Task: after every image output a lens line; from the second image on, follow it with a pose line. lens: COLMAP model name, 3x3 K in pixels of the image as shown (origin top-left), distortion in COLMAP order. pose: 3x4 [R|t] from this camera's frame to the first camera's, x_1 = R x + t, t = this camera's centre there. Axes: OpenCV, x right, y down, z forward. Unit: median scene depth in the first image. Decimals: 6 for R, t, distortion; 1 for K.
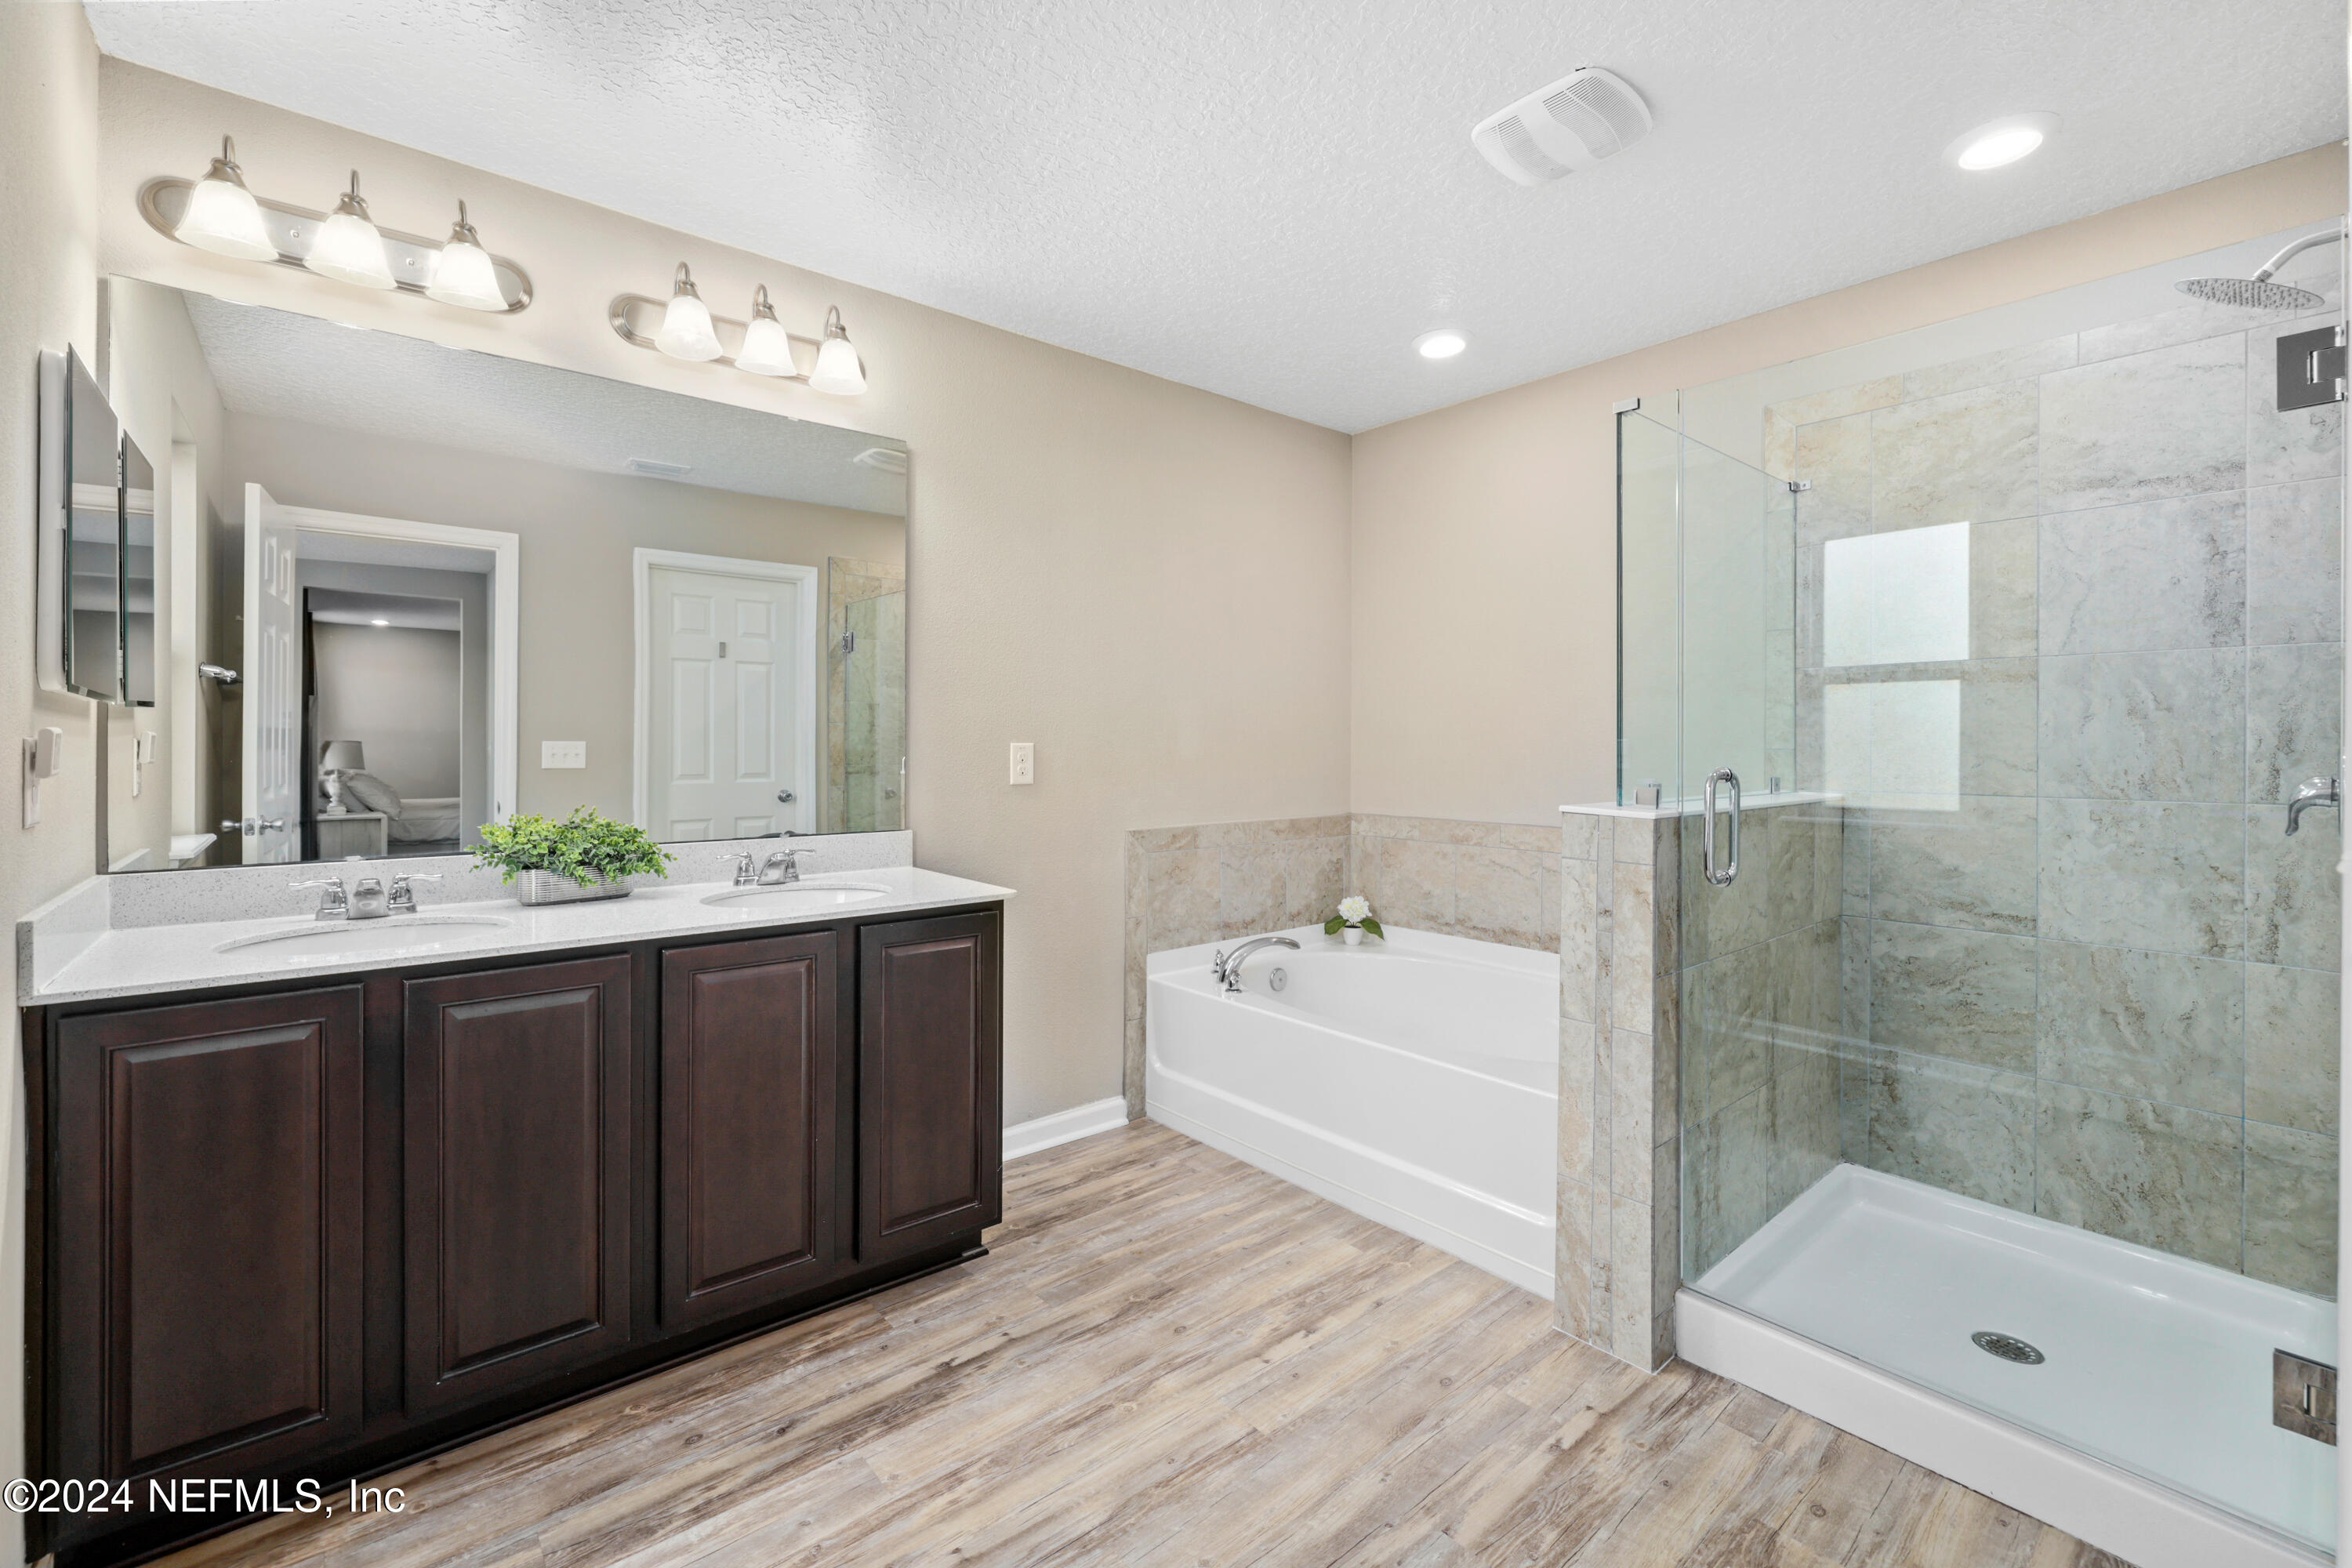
lens RADIAL K [[989.9, 0, 1143.6], [0, 989.9, 741.0], [0, 0, 1]] dist [-0.008523, 0.002032]
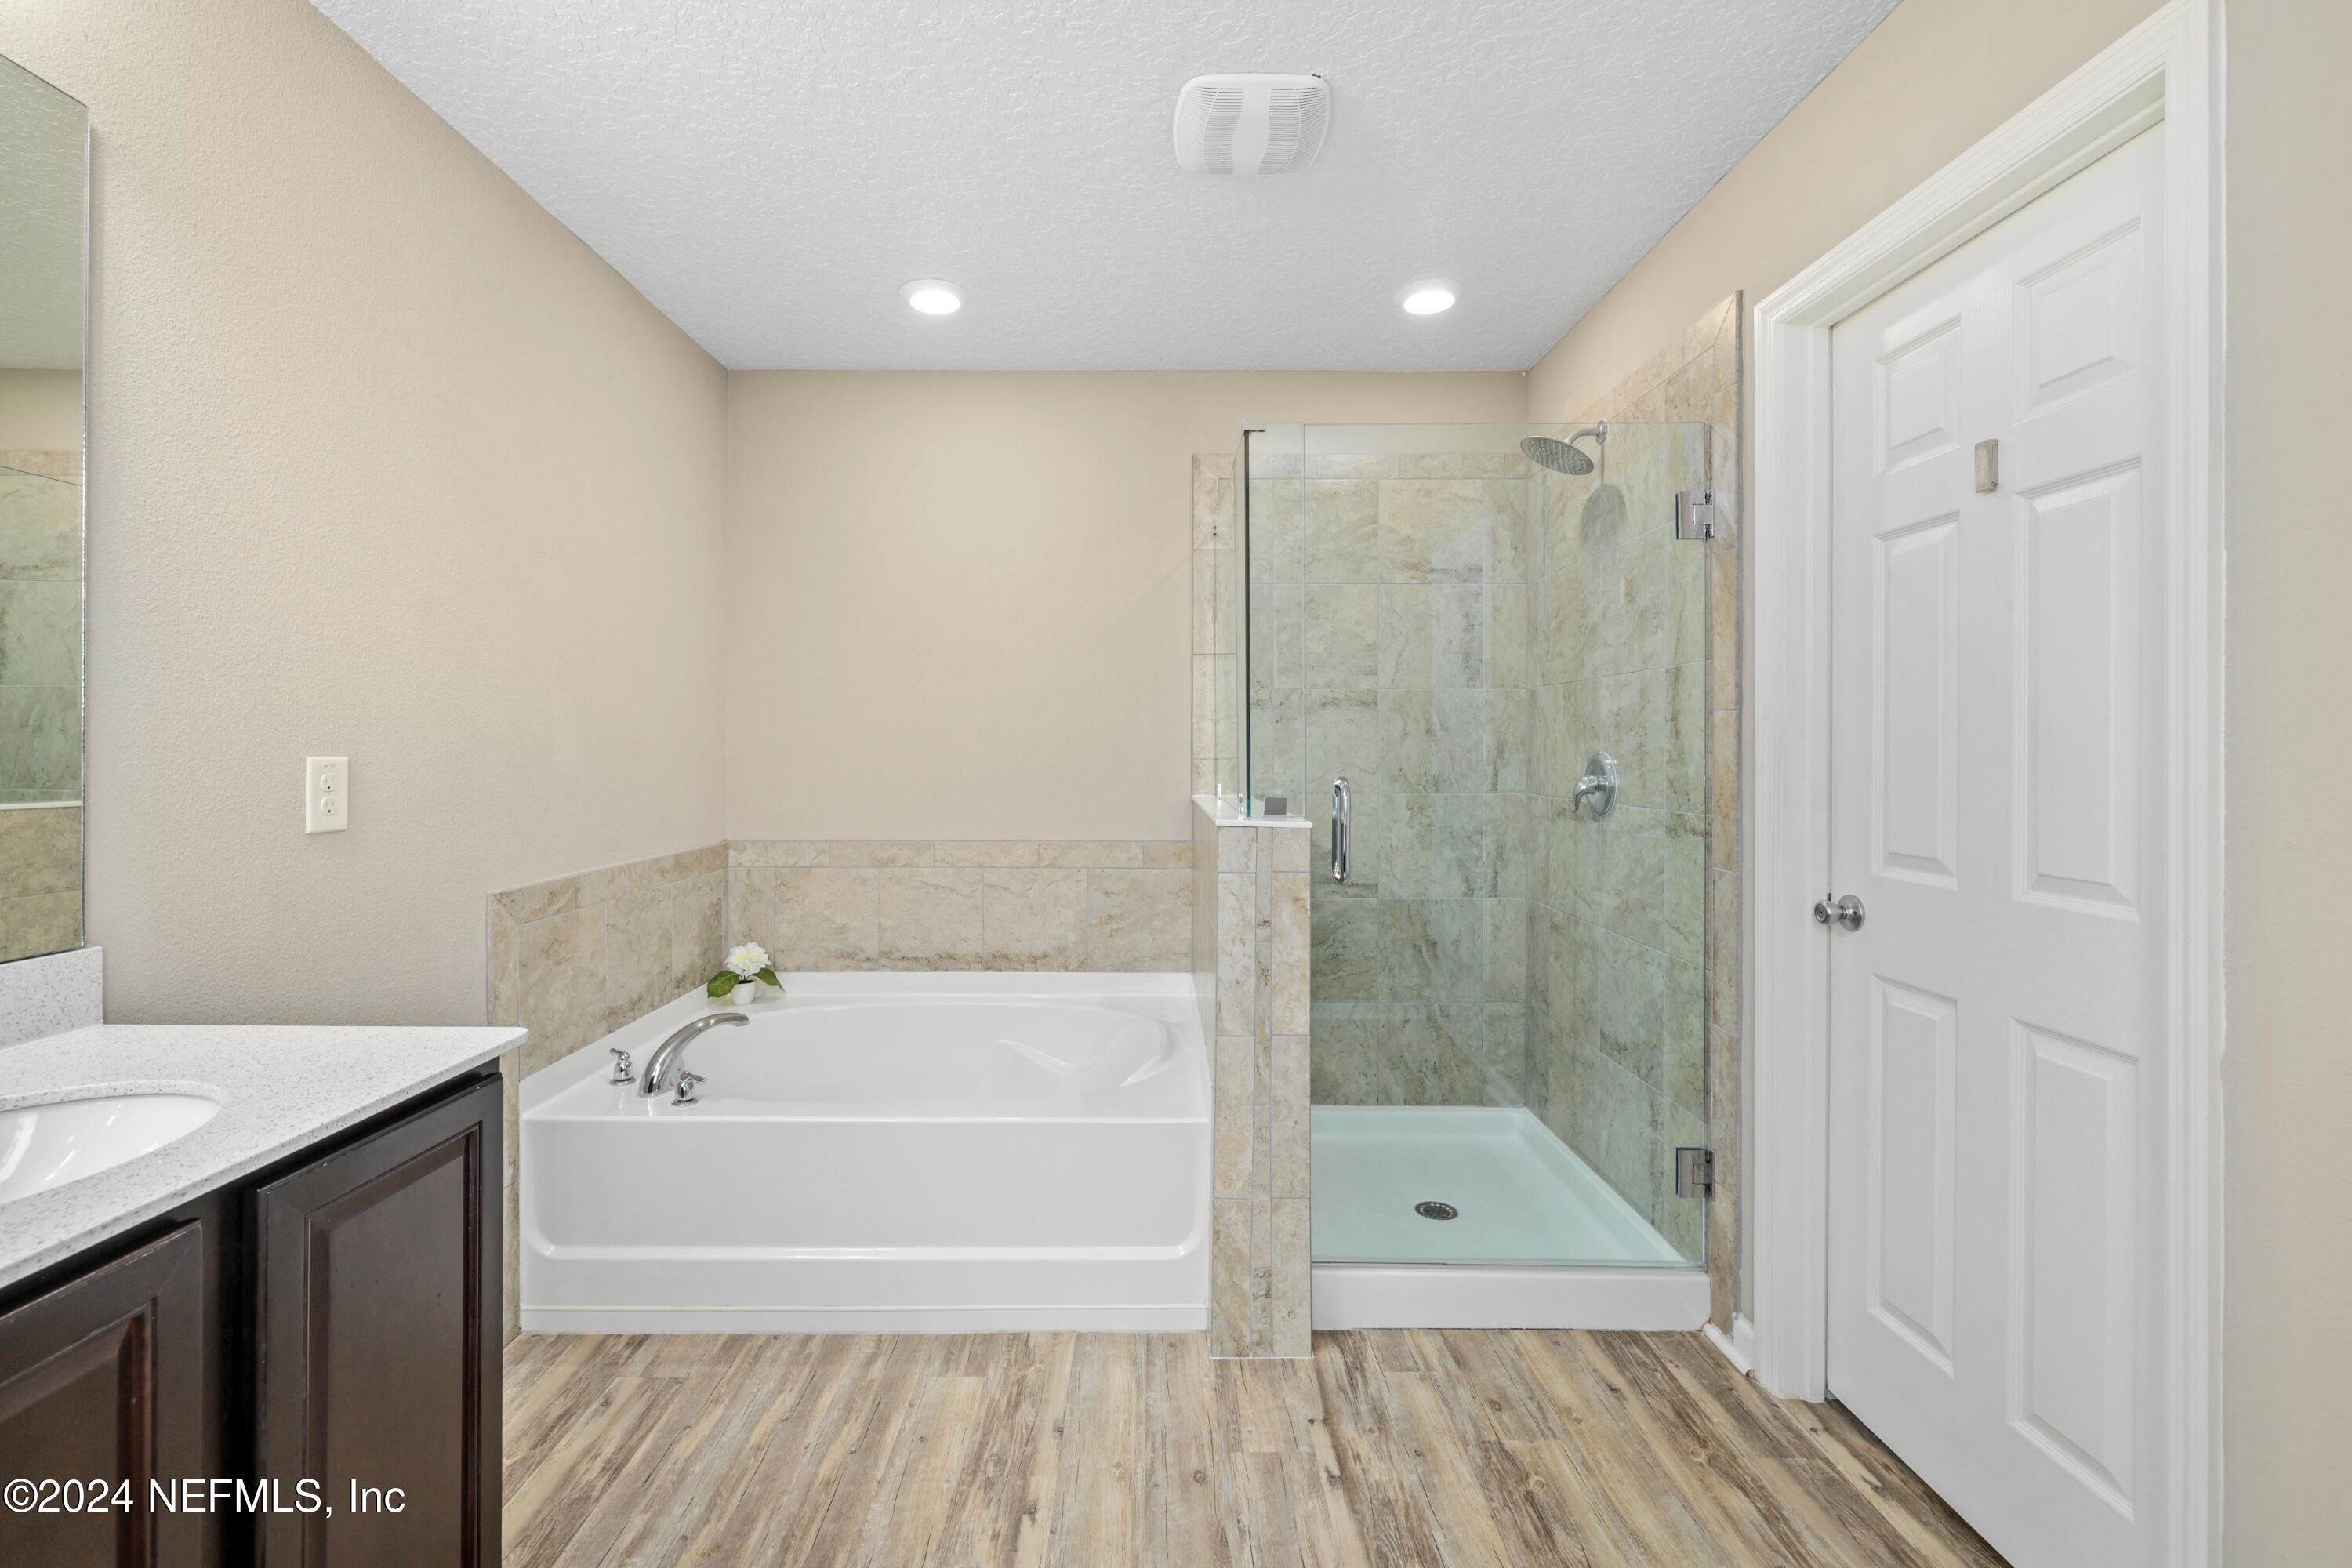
lens RADIAL K [[989.9, 0, 1158.8], [0, 989.9, 749.2], [0, 0, 1]] dist [-0.008523, 0.002032]
pose [[0.630976, 0.000735, 0.775802, -0.335766], [-0.001610, 0.999999, 0.000363, -0.003560], [-0.775801, -0.001478, 0.630976, 0.390445]]
